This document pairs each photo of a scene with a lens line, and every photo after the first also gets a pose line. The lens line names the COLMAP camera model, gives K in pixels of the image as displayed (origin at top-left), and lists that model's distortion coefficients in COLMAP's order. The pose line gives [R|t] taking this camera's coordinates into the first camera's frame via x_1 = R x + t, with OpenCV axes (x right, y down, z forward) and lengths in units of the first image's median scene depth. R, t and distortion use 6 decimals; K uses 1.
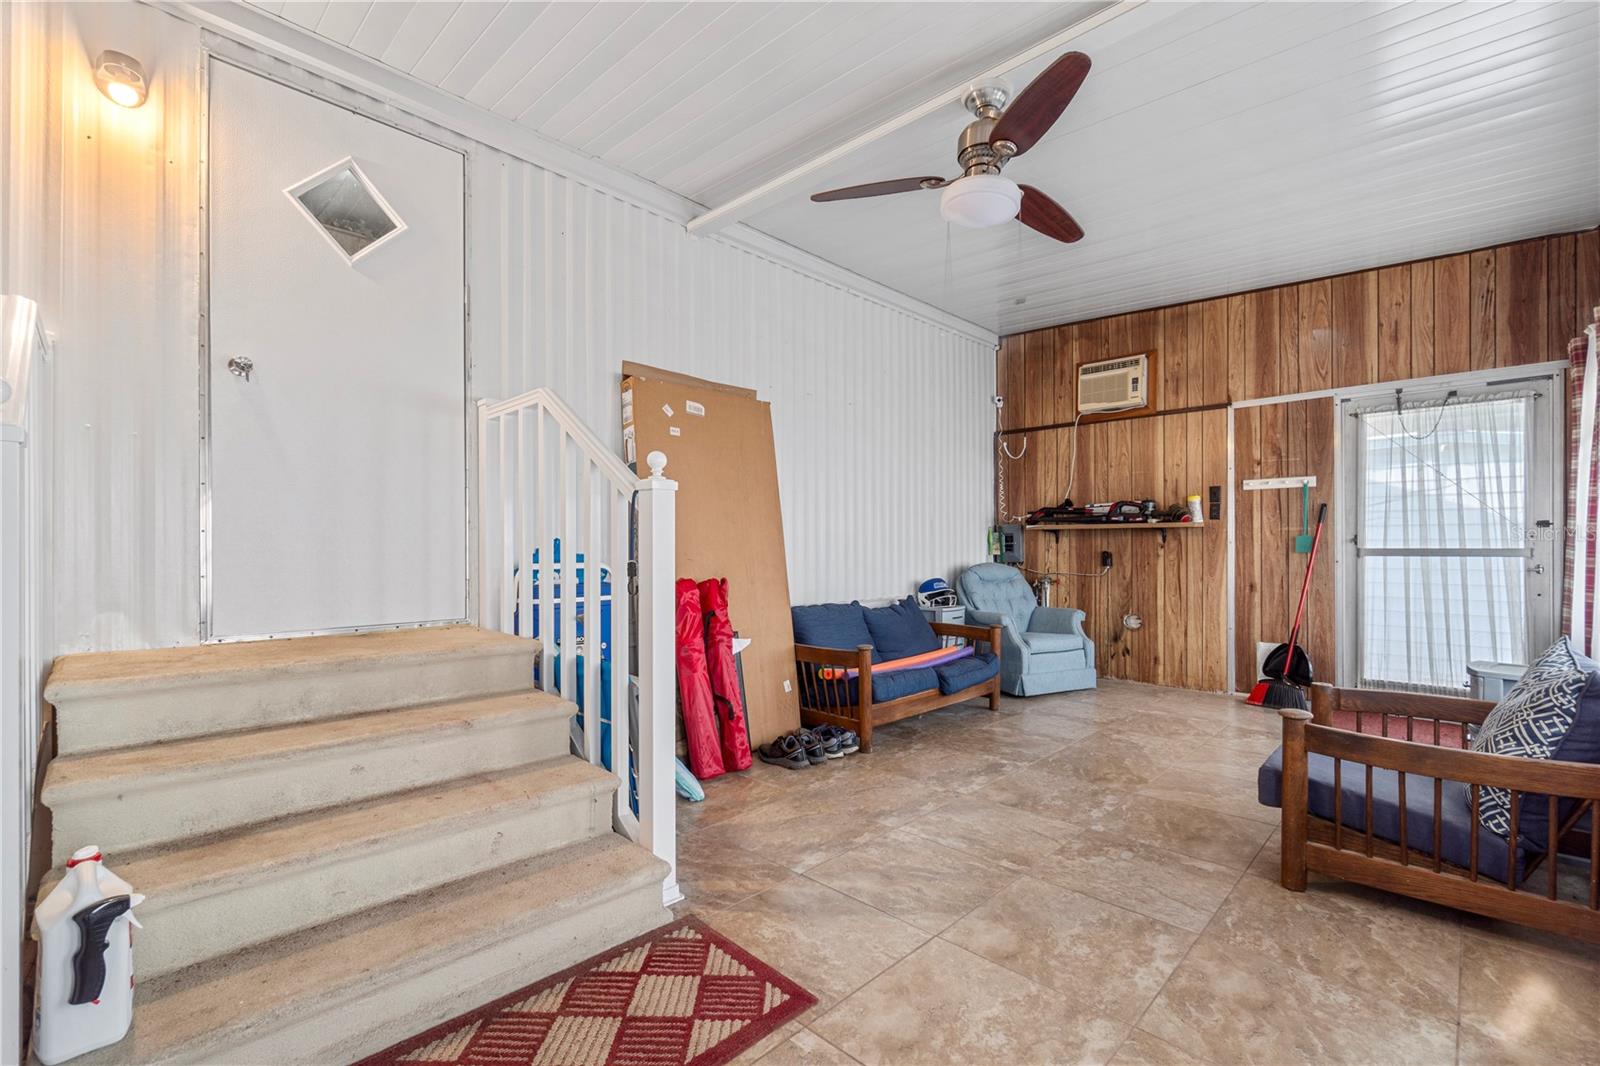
lens RADIAL K [[708.1, 0, 801.6], [0, 708.1, 538.2], [0, 0, 1]] dist [-0.005603, 0.001571]
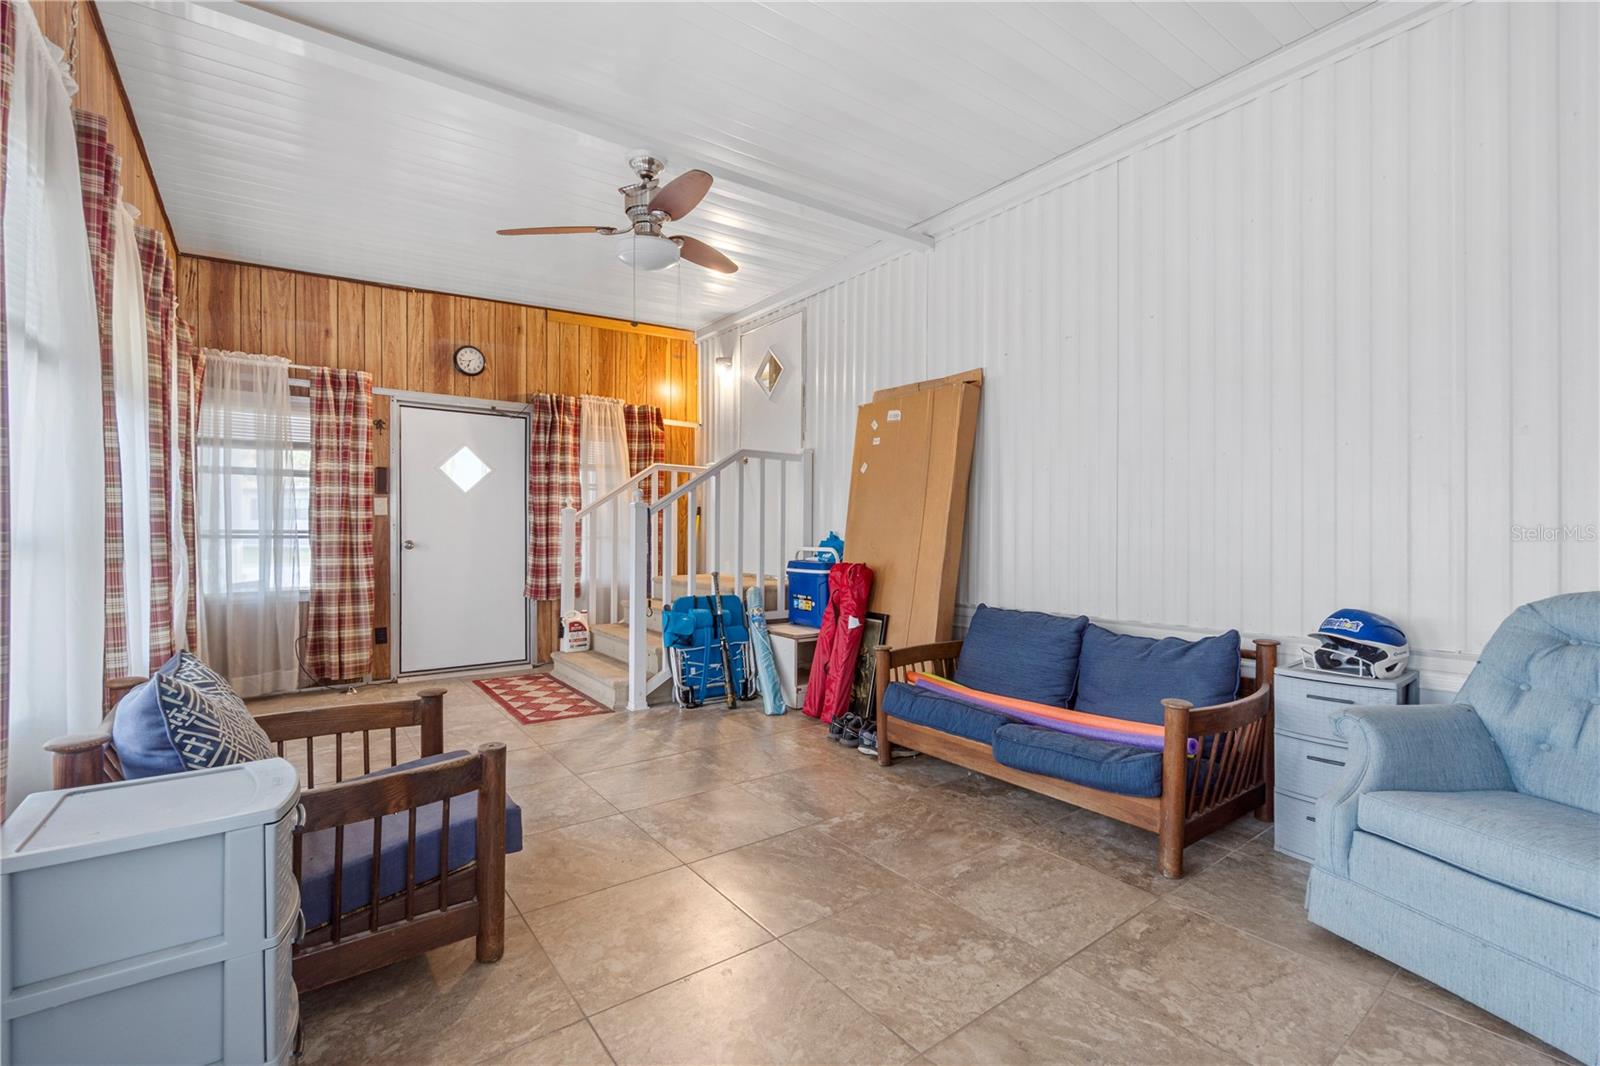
lens RADIAL K [[708.1, 0, 800.1], [0, 708.1, 533.2], [0, 0, 1]] dist [-0.005603, 0.001571]
pose [[-0.157083, 0.003762, -0.987578, 1.003328], [0.002566, 0.999991, 0.003401, 0.001469], [0.987582, -0.002000, -0.157091, 1.034169]]
